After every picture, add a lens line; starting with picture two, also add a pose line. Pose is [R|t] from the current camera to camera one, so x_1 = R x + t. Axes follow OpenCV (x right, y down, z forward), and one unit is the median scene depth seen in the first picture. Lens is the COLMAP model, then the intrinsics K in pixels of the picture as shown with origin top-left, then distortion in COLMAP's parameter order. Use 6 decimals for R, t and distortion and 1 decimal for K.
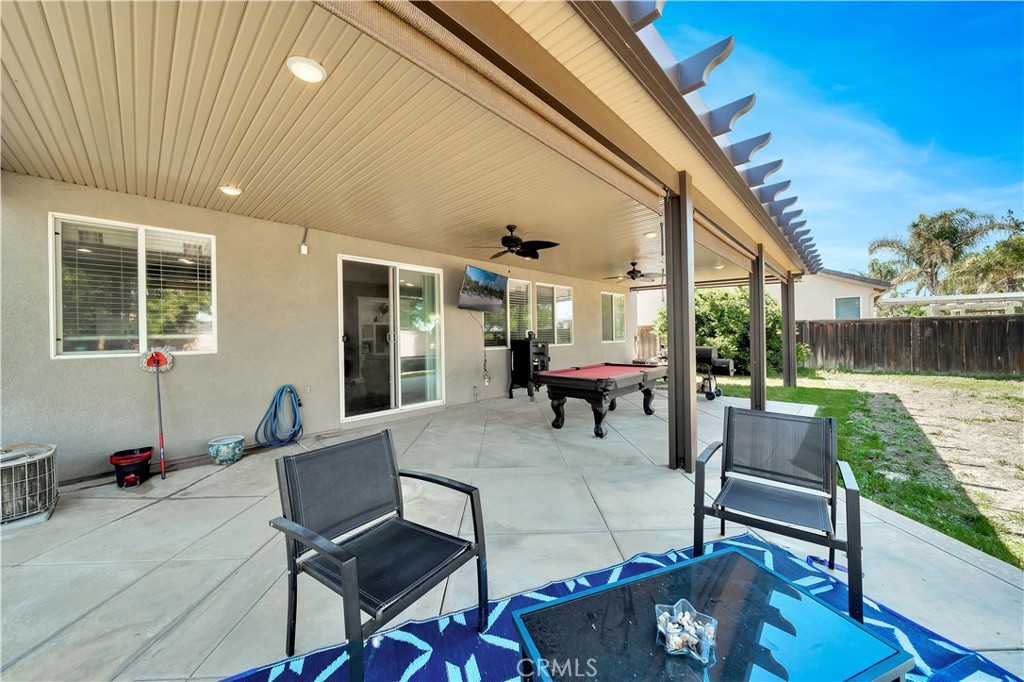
lens RADIAL K [[352.4, 0, 507.1], [0, 352.4, 342.9], [0, 0, 1]] dist [-0.014021, 0.002744]
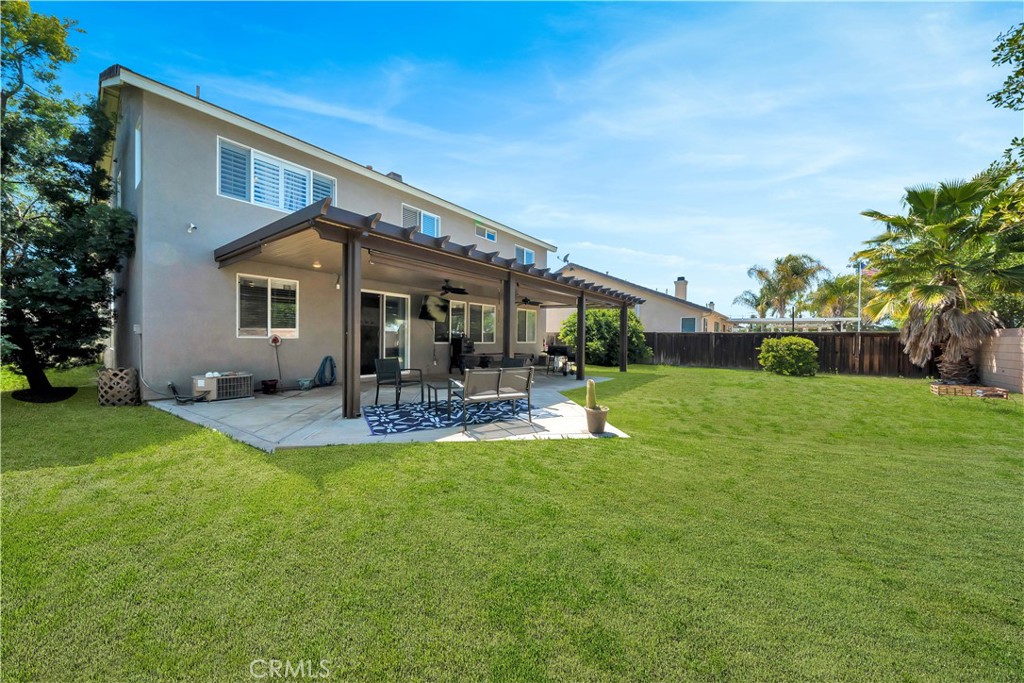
lens RADIAL K [[337.7, 0, 503.0], [0, 337.7, 347.3], [0, 0, 1]] dist [-0.000170, 0.002216]
pose [[0.993813, 0.027706, 0.107558, 0.089413], [-0.028177, 0.999599, 0.002859, 0.024880], [-0.107436, -0.005872, 0.994195, -0.642504]]
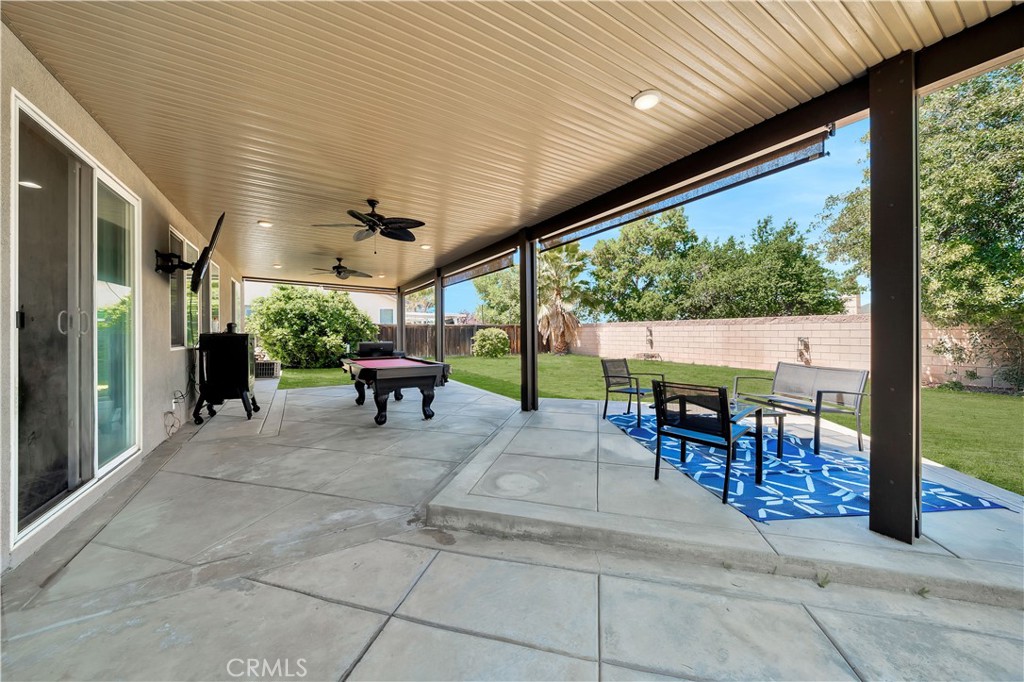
lens RADIAL K [[353.5, 0, 503.0], [0, 353.5, 336.6], [0, 0, 1]] dist [-0.006996, -0.000050]
pose [[0.274442, 0.005077, 0.961590, -0.502552], [0.021437, 0.999705, -0.011396, 0.015925], [-0.961365, 0.023742, 0.274252, 0.301700]]
